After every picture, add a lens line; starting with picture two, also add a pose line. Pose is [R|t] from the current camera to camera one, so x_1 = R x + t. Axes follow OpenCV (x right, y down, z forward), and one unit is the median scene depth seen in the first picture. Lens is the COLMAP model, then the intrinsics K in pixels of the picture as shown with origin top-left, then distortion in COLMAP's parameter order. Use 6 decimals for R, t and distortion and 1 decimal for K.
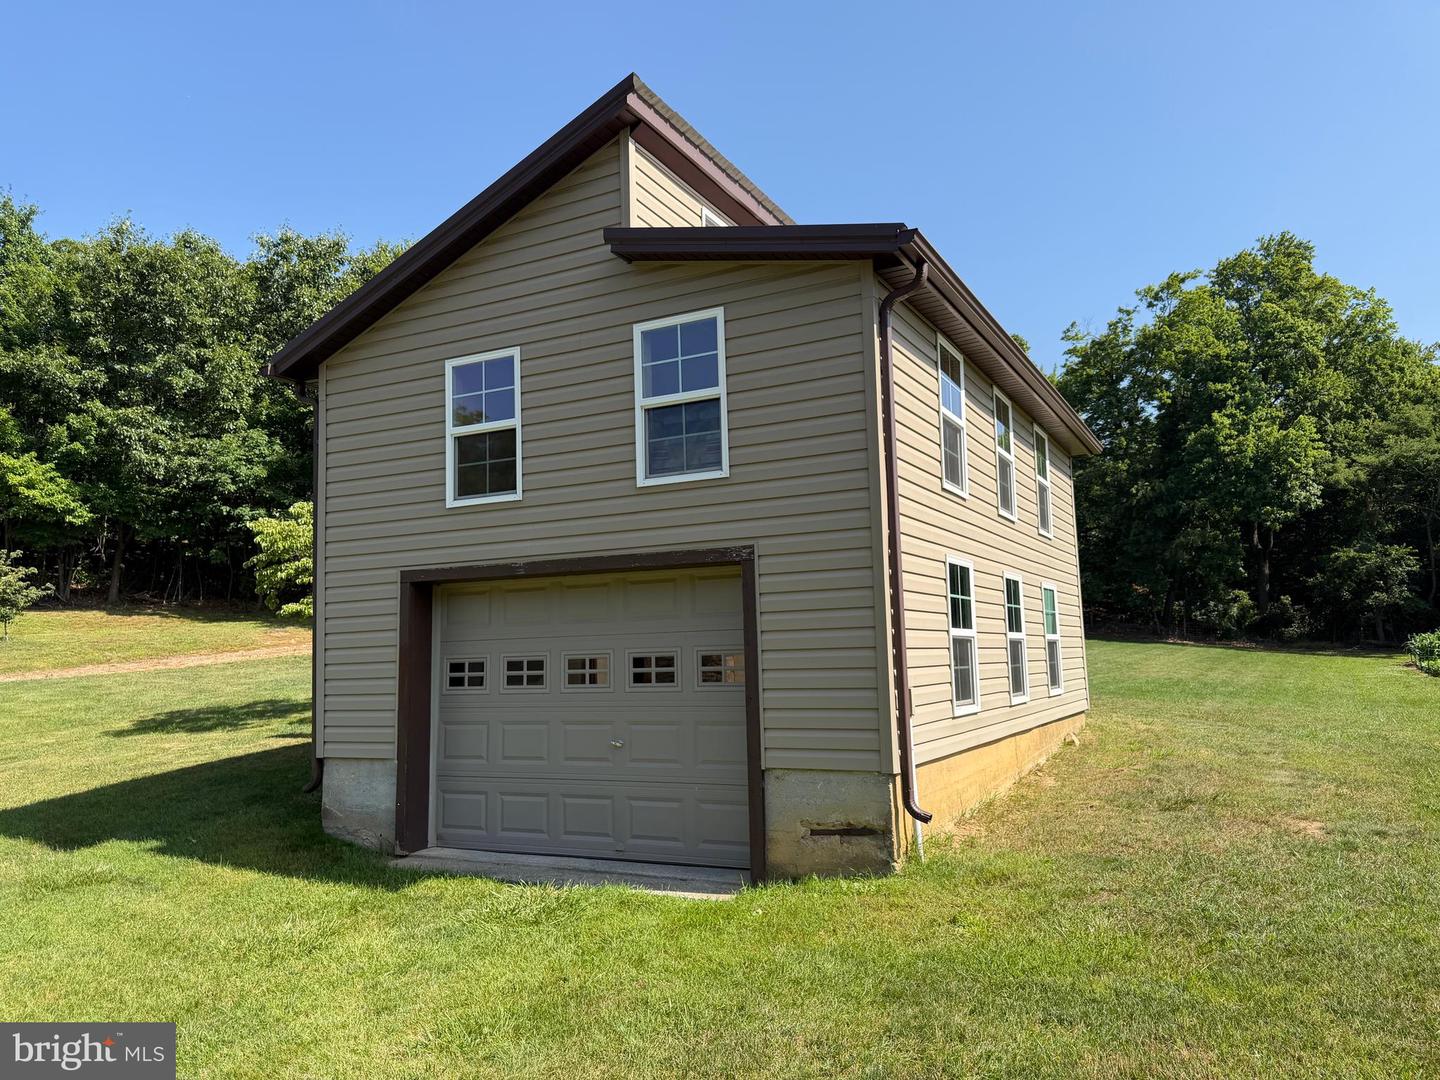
lens RADIAL K [[1066.9, 0, 718.9], [0, 1066.9, 560.8], [0, 0, 1]] dist [0.008874, -0.002946]
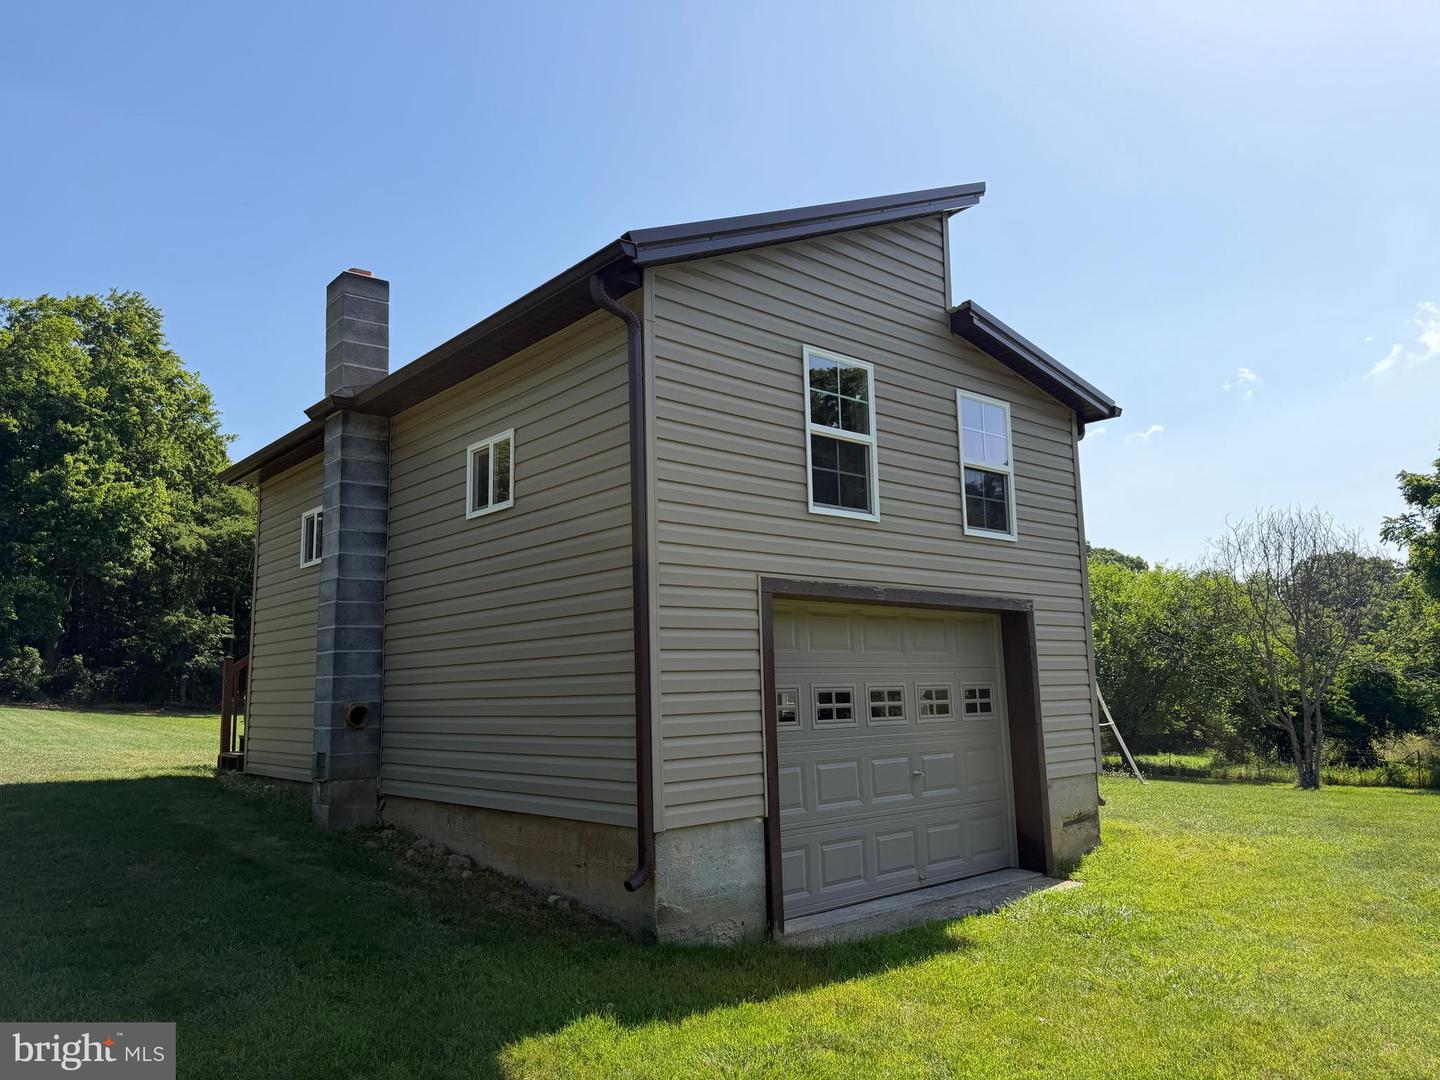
lens RADIAL K [[1013.7, 0, 796.1], [0, 1013.7, 544.7], [0, 0, 1]] dist [0.007260, -0.001005]
pose [[0.338121, 0.150894, 0.928927, -0.993211], [-0.073372, 0.988285, -0.133829, 0.084846], [-0.938238, -0.022907, 0.345232, 0.712449]]
